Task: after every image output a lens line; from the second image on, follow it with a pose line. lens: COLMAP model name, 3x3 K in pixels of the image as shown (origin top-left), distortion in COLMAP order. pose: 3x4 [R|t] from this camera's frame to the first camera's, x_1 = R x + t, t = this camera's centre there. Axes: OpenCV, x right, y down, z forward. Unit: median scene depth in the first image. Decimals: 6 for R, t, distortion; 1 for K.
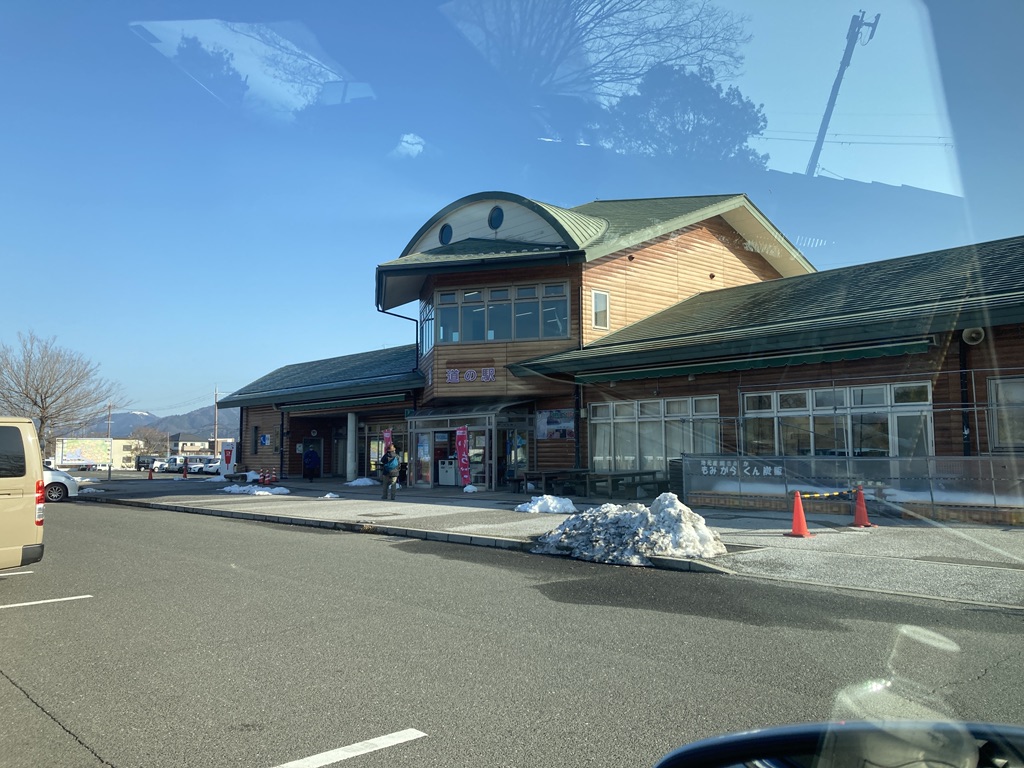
lens RADIAL K [[832.2, 0, 512.0], [0, 832.2, 384.0], [0, 0, 1]] dist [0.124535, -0.004277]
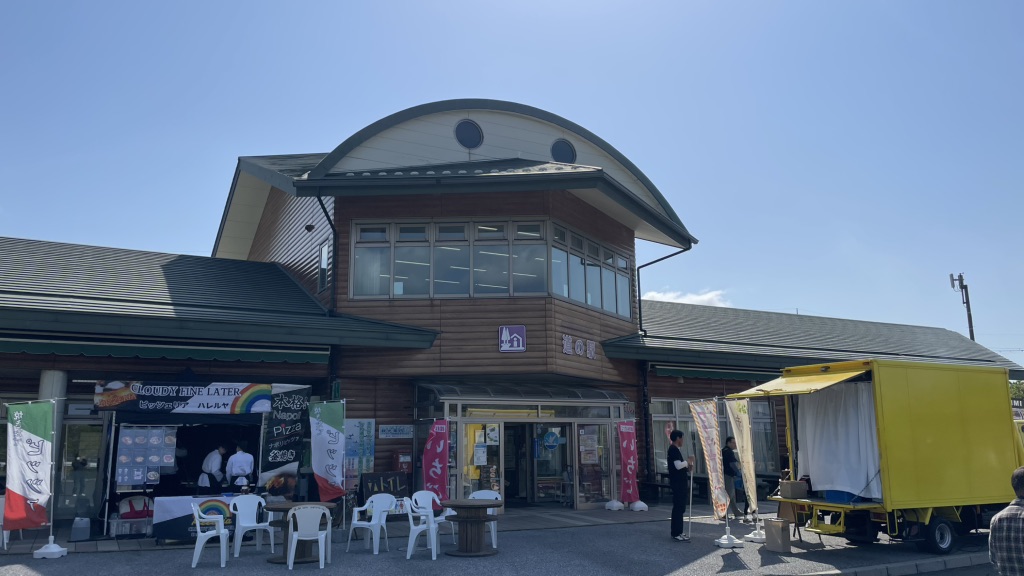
lens RADIAL K [[789.7, 0, 524.8], [0, 789.7, 267.5], [0, 0, 1]] dist [0.070388, -0.001483]
pose [[0.223317, 0.225445, 0.948316, -0.752841], [-0.064741, 0.974168, -0.216345, 0.076926], [-0.972593, -0.013082, 0.232144, 0.894227]]
